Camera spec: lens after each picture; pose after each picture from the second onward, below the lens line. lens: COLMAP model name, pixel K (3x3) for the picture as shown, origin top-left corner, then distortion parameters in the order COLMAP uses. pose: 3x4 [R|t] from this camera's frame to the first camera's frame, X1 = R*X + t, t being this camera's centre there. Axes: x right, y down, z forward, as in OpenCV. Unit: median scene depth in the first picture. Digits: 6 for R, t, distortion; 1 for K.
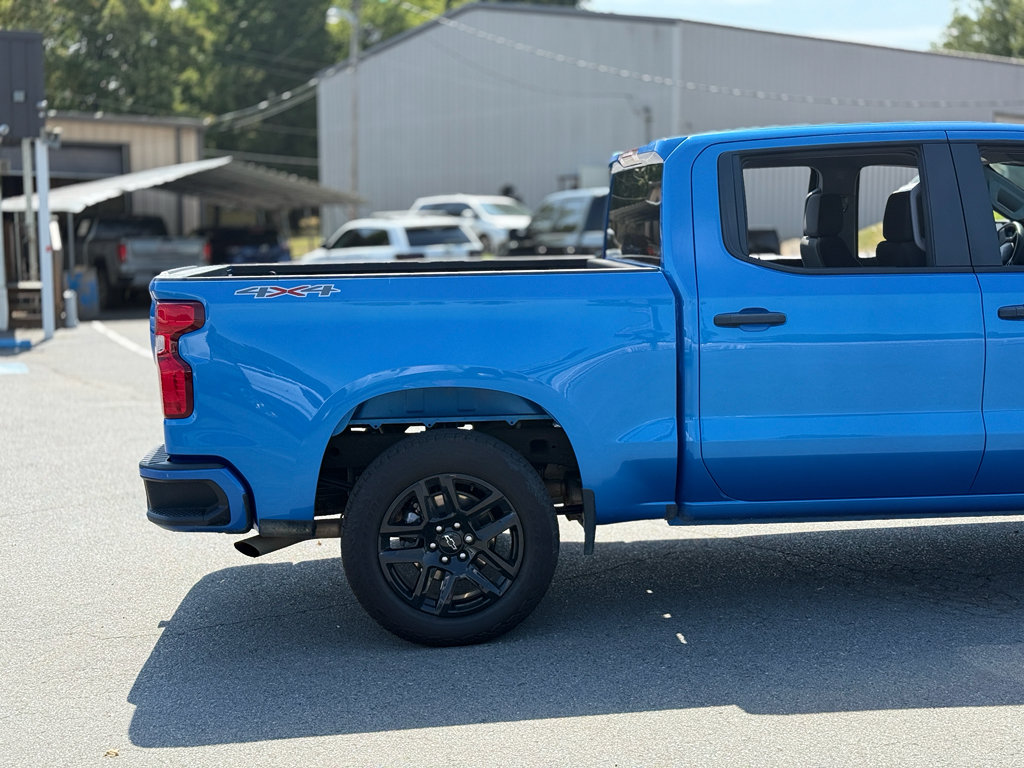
lens RADIAL K [[1400.5, 0, 519.3], [0, 1400.5, 382.3], [0, 0, 1]] dist [0.180762, -0.329701]
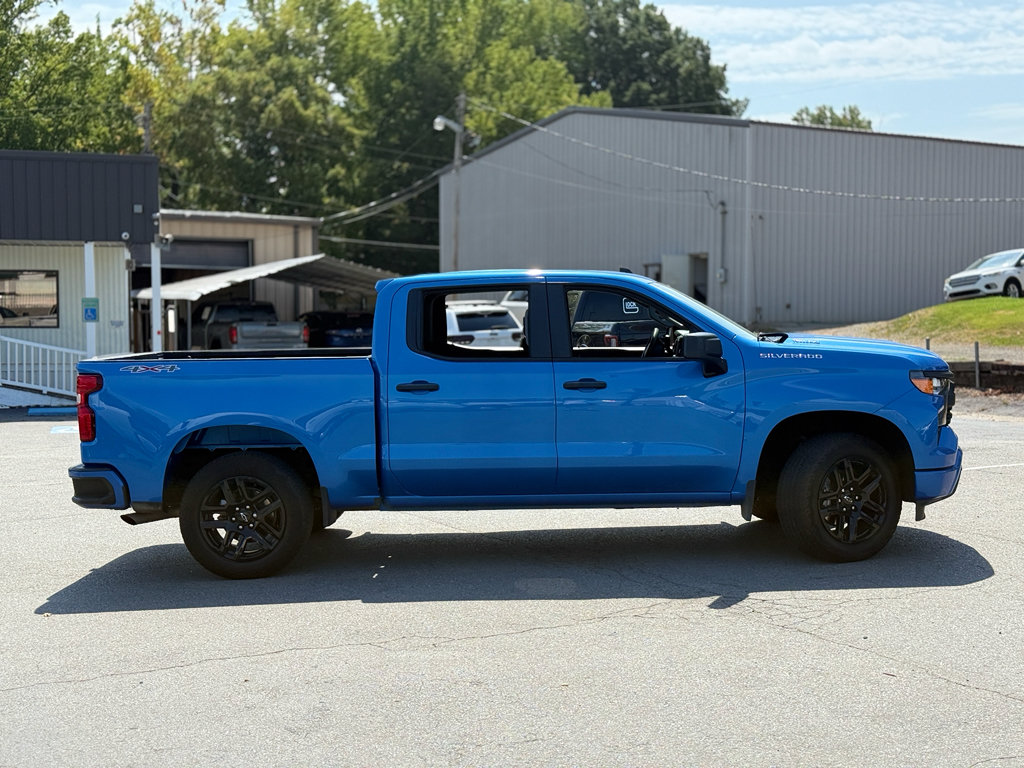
lens RADIAL K [[1400.5, 0, 519.3], [0, 1400.5, 382.3], [0, 0, 1]] dist [0.180762, -0.329701]
pose [[0.992838, 0.008571, -0.119161, 0.091198], [-0.015039, 0.998456, -0.053481, 0.007097], [0.118518, 0.054890, 0.991434, -0.123593]]
